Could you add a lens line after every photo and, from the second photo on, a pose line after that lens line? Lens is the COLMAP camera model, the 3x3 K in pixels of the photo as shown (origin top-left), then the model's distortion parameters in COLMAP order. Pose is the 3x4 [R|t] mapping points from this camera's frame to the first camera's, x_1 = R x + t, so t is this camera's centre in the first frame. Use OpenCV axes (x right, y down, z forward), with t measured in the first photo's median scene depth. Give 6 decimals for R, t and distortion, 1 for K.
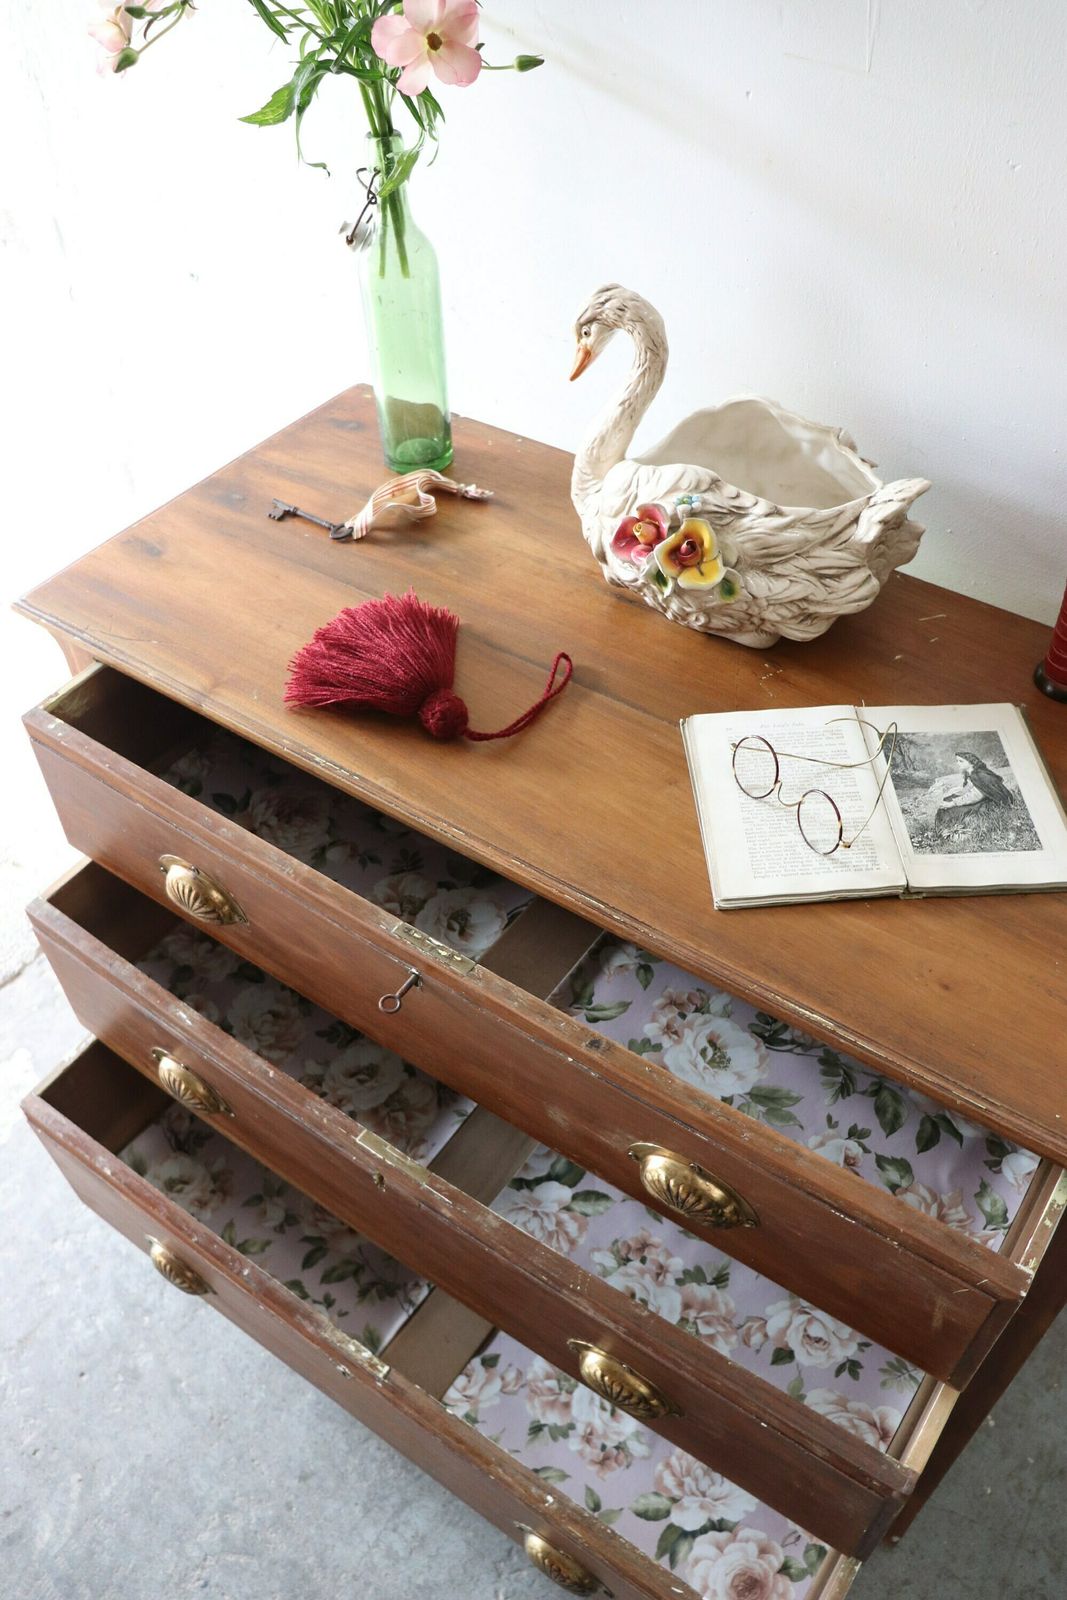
lens RADIAL K [[1297.9, 0, 533.7], [0, 1297.9, 782.0], [0, 0, 1]] dist [-0.181085, 0.150678]
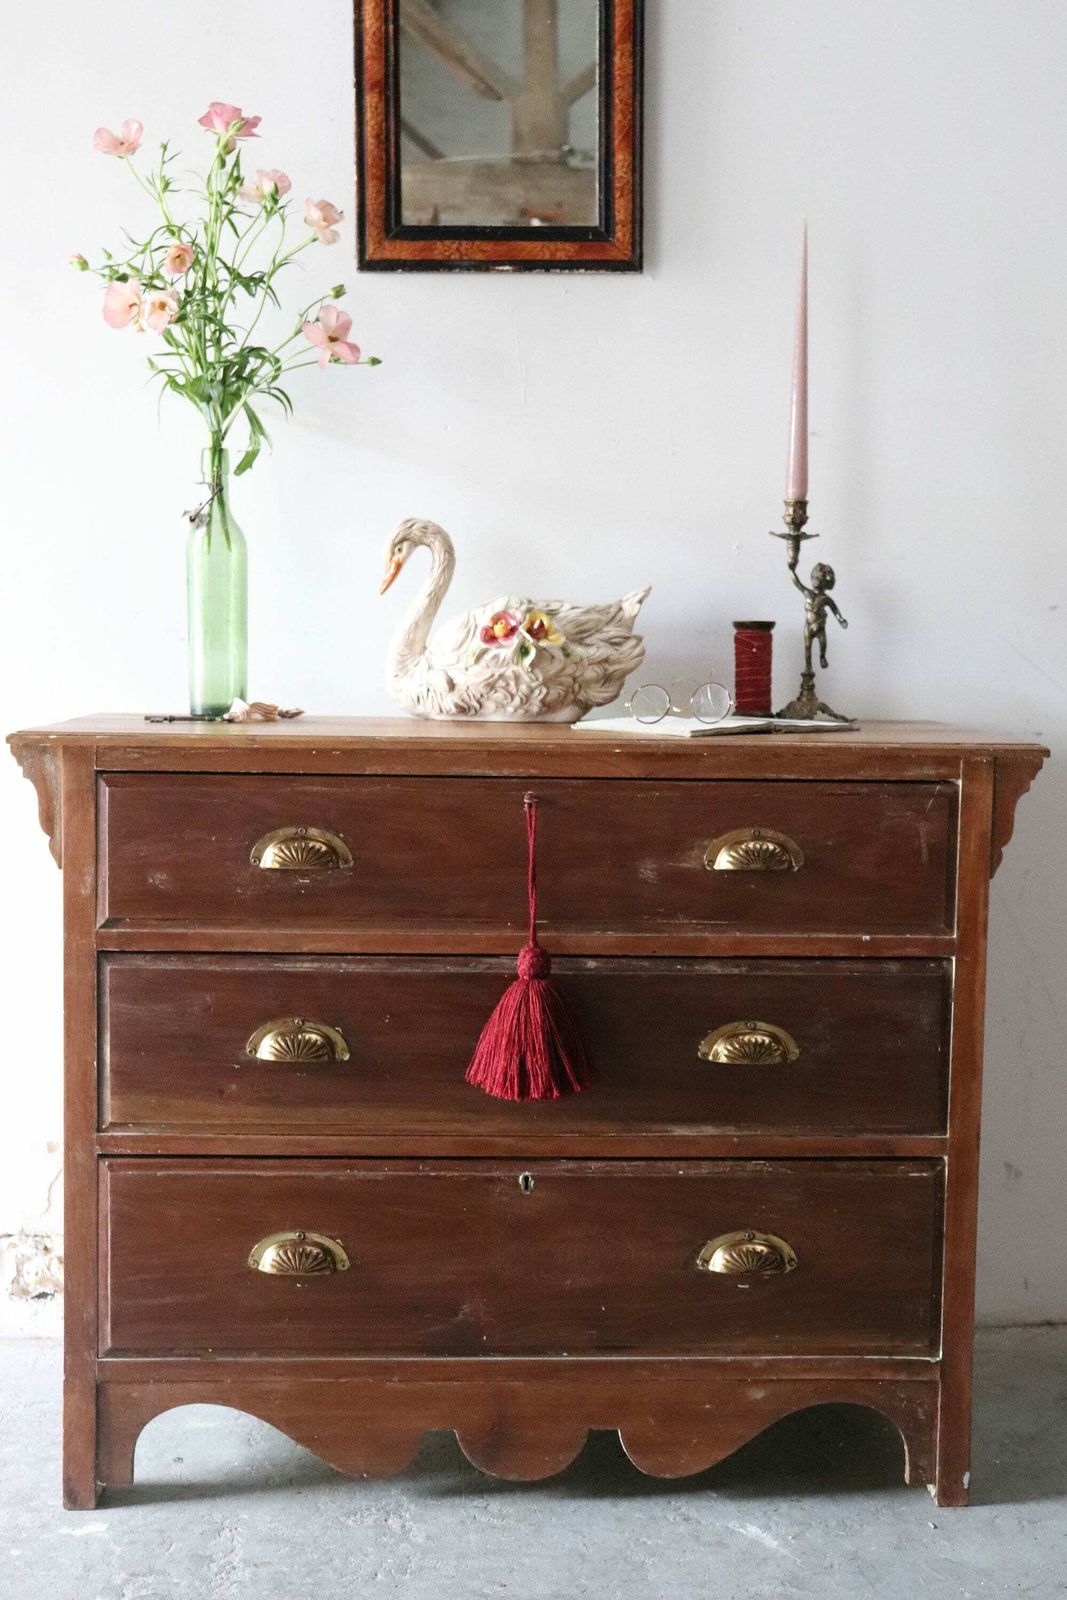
lens RADIAL K [[1925.3, 0, 528.5], [0, 1925.3, 797.4], [0, 0, 1]] dist [-0.047925, 0.231065]
pose [[0.795039, -0.017790, 0.606297, -1.185495], [0.406978, 0.756818, -0.511464, 1.053587], [-0.449757, 0.653384, 0.608940, -0.228982]]
